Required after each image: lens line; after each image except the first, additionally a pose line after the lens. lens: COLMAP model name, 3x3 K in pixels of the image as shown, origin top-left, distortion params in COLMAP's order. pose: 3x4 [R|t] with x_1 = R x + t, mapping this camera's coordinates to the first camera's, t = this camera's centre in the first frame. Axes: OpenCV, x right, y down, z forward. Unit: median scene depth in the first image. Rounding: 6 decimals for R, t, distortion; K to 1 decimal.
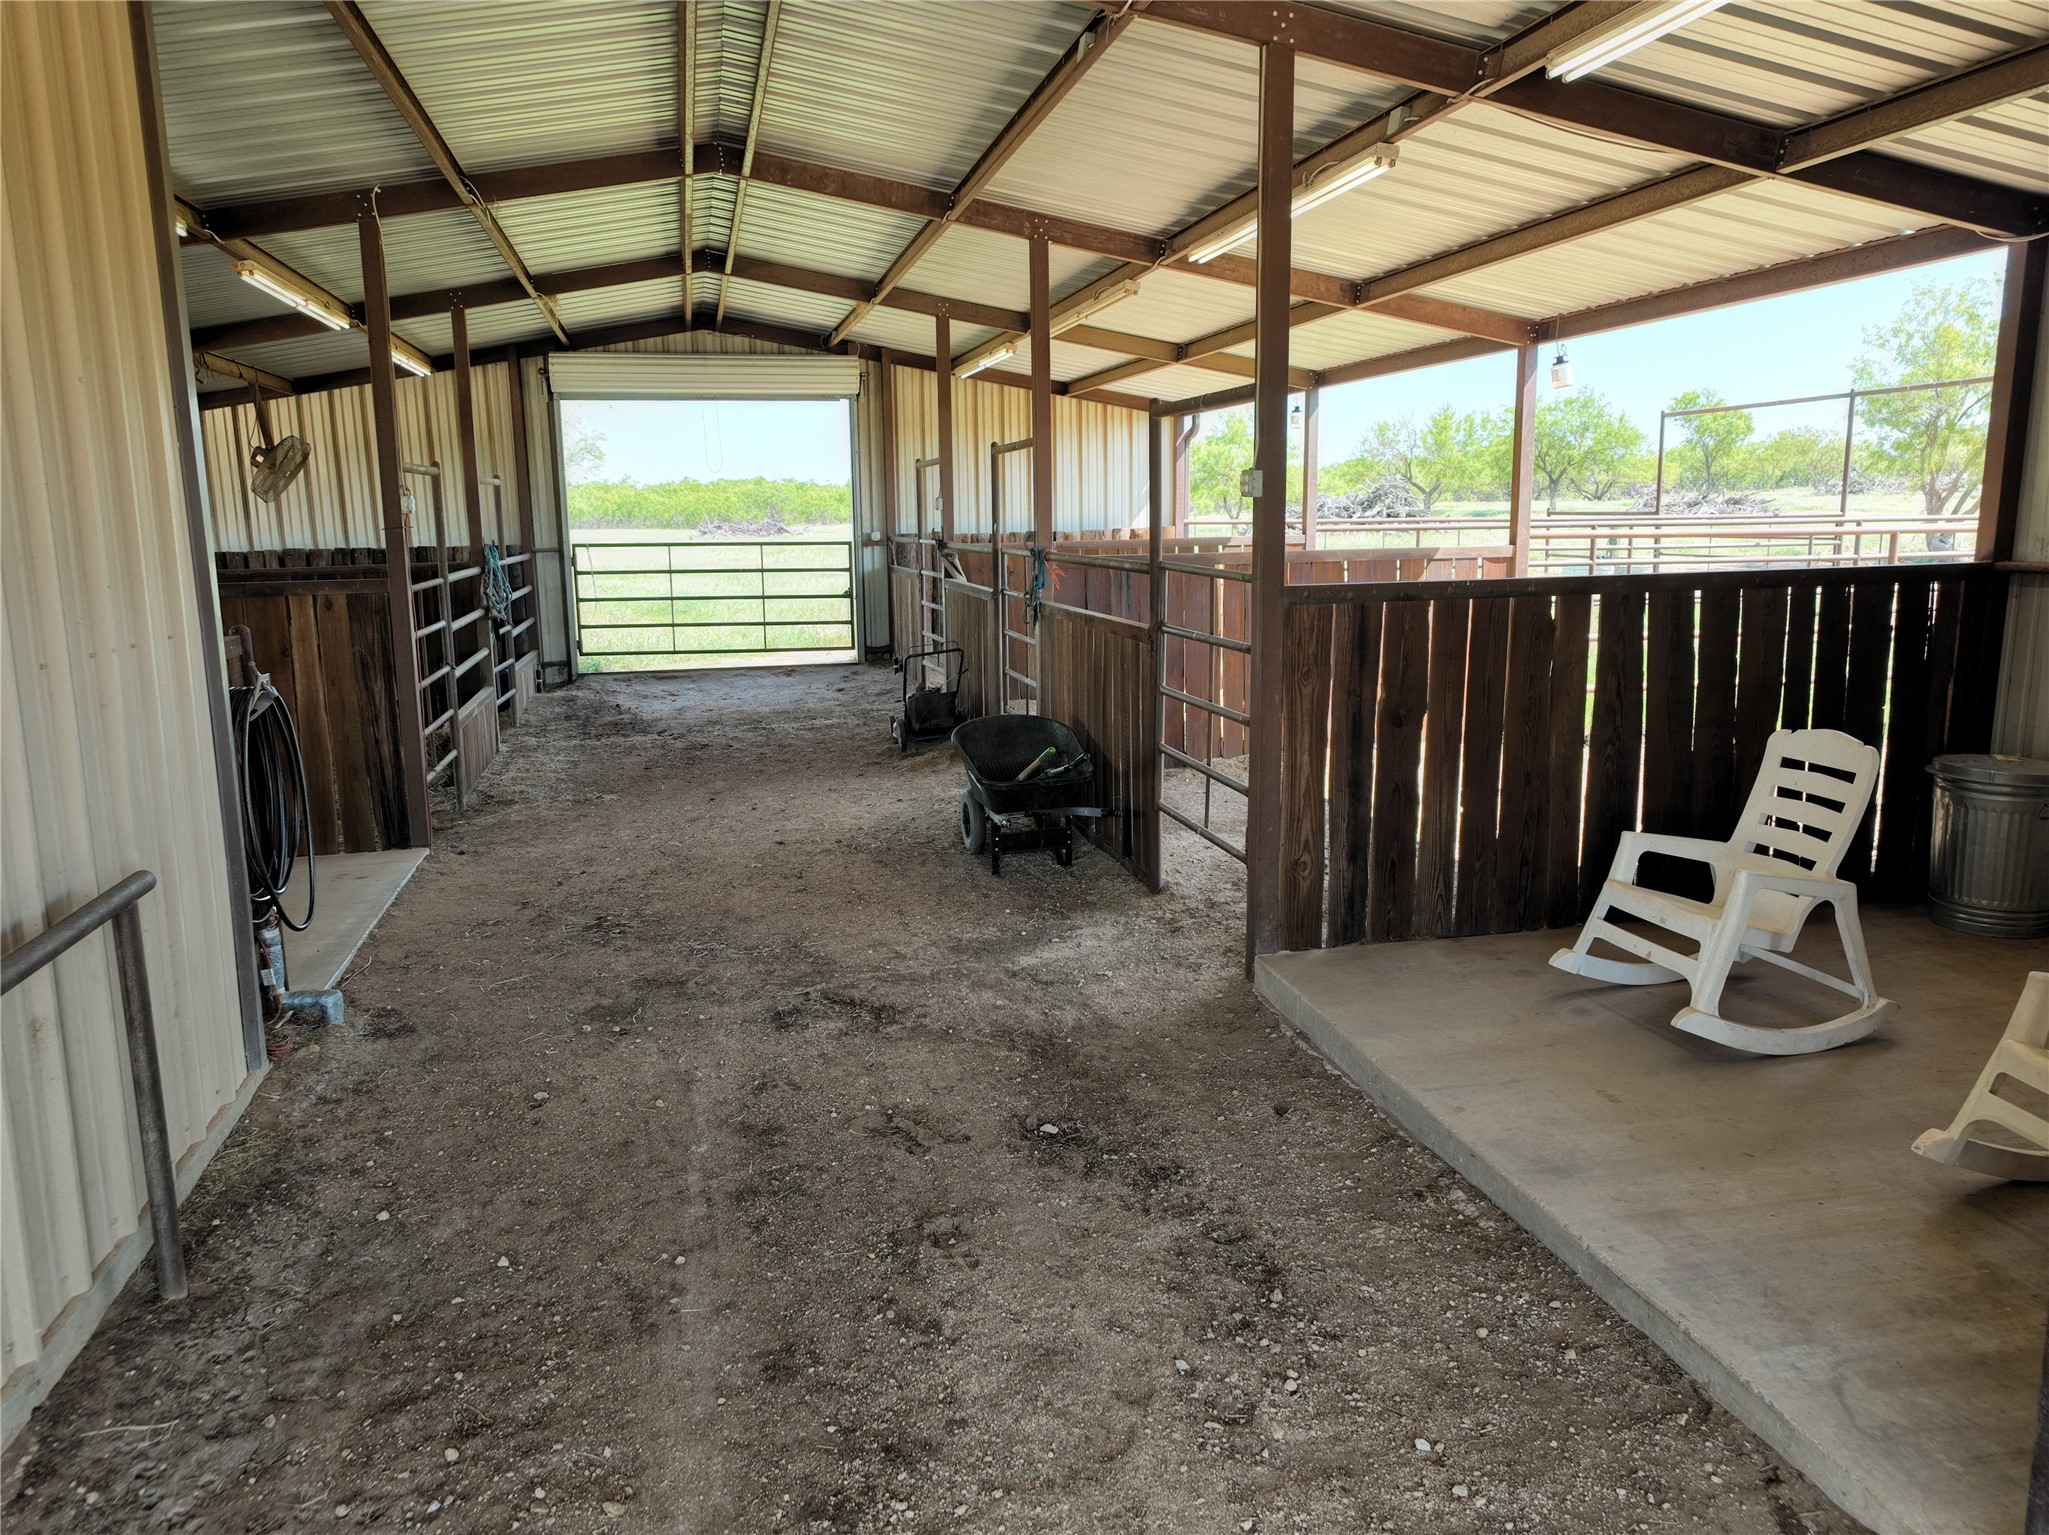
lens RADIAL K [[1445.4, 0, 1027.2], [0, 1445.4, 771.2], [0, 0, 1]] dist [0.001256, 0.019403]
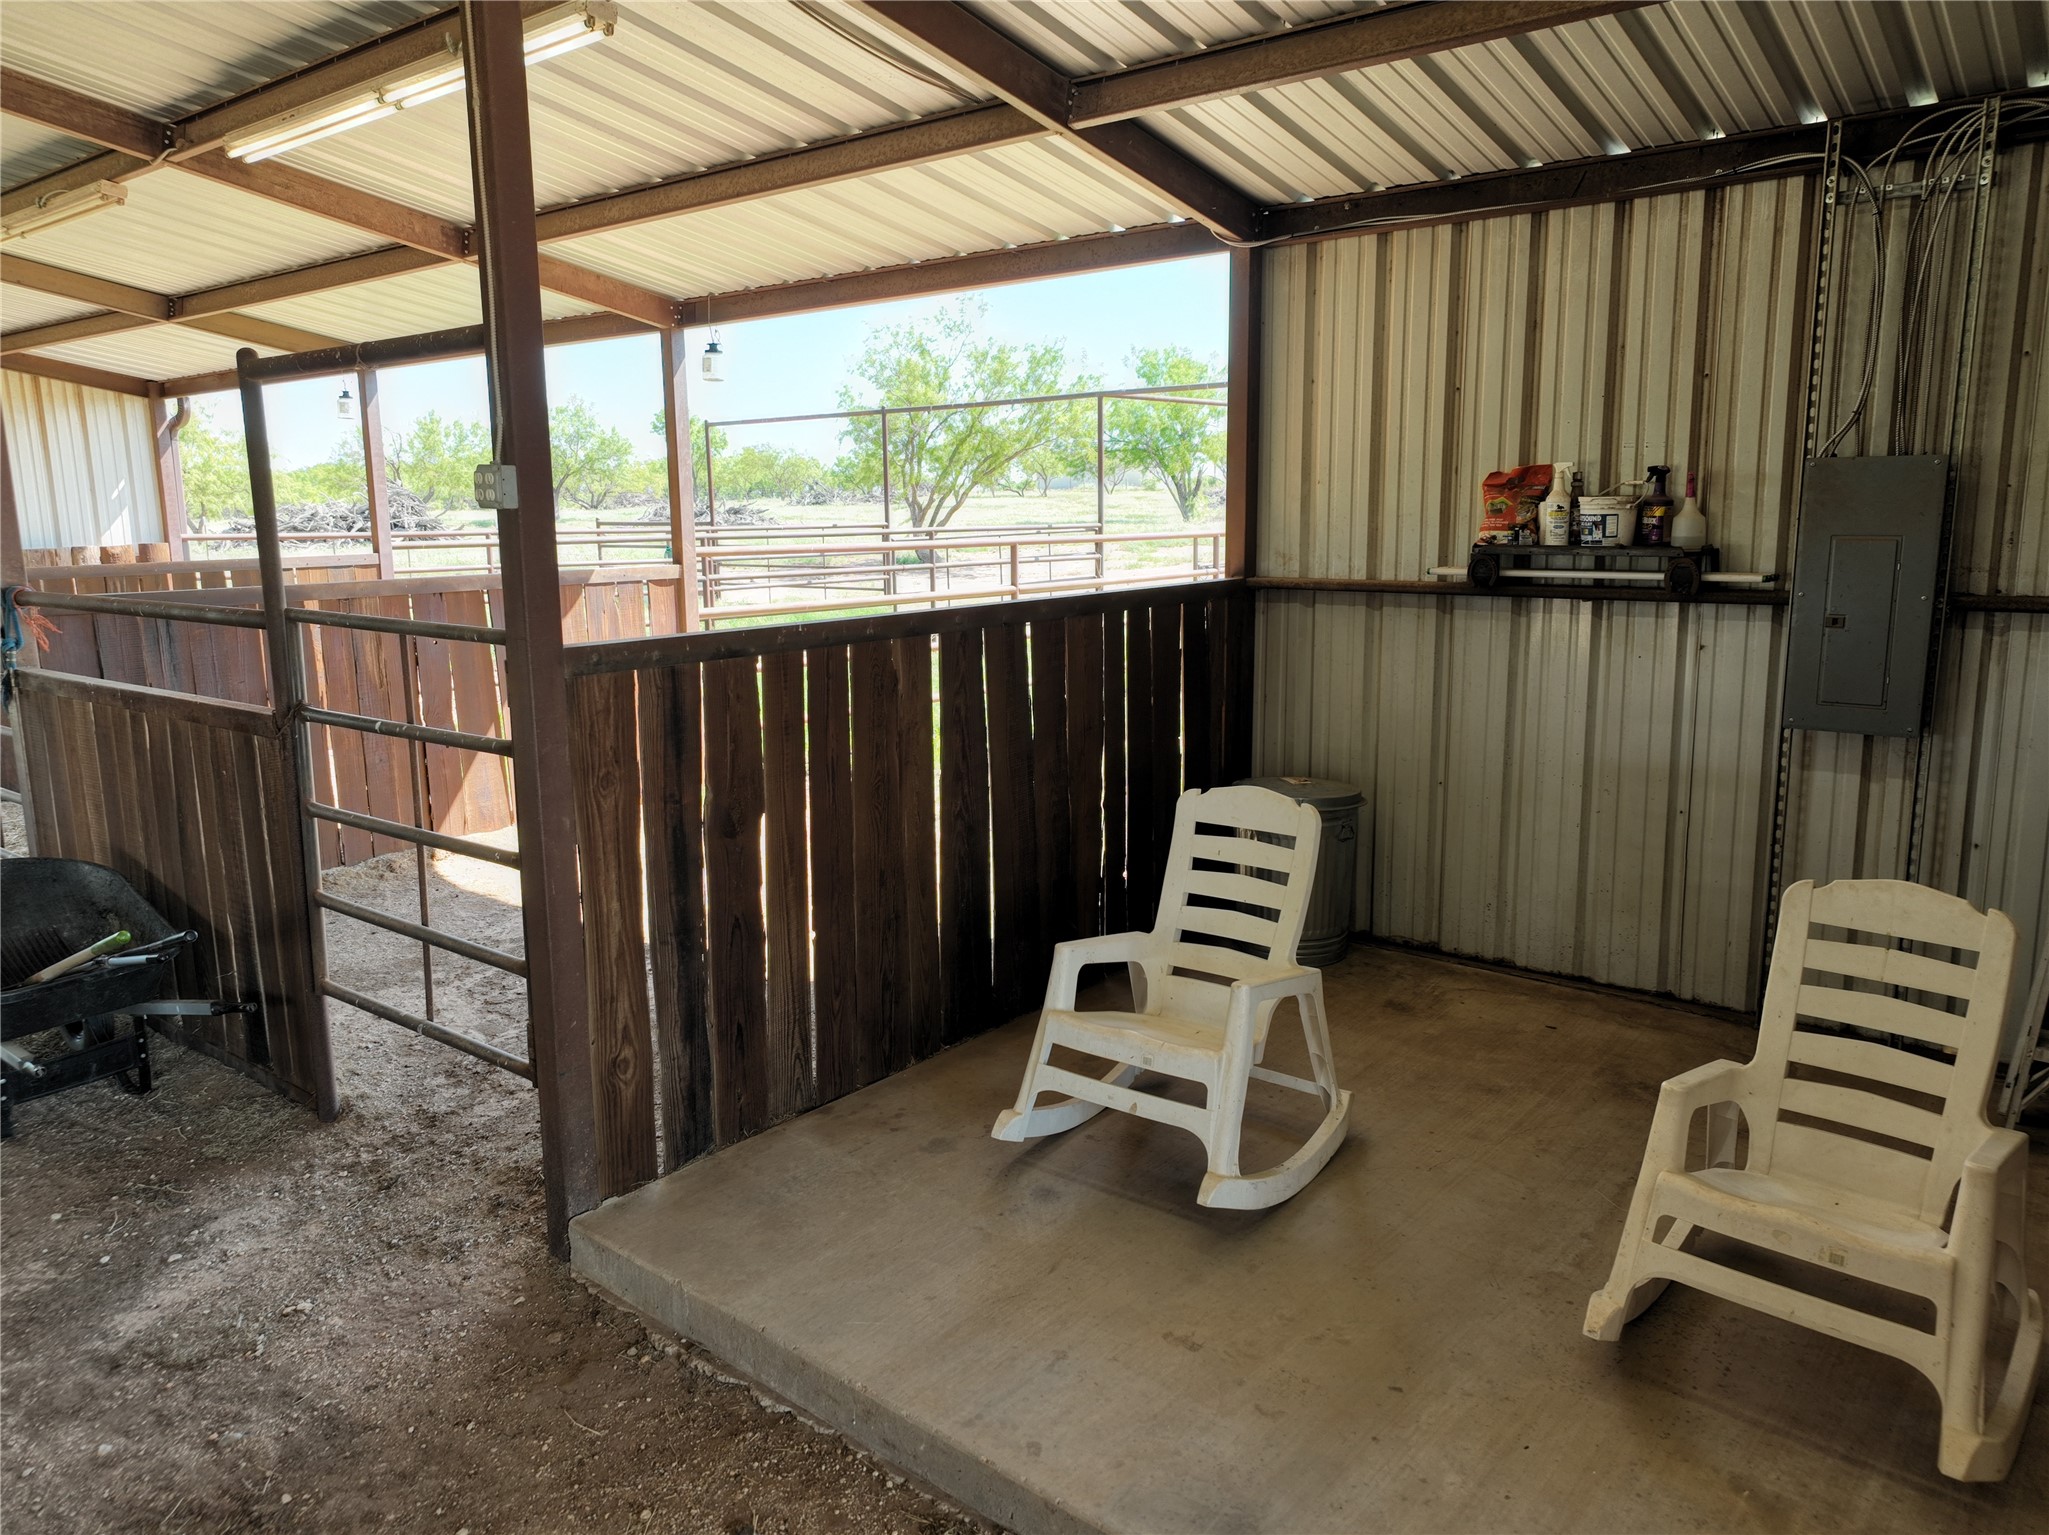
lens RADIAL K [[1445.4, 0, 1019.0], [0, 1445.4, 763.0], [0, 0, 1]] dist [0.001256, 0.019403]
pose [[0.788855, -0.104964, 0.605549, -0.050673], [0.111823, 0.993374, 0.026516, -0.066563], [-0.604320, 0.046797, 0.795366, 0.344918]]
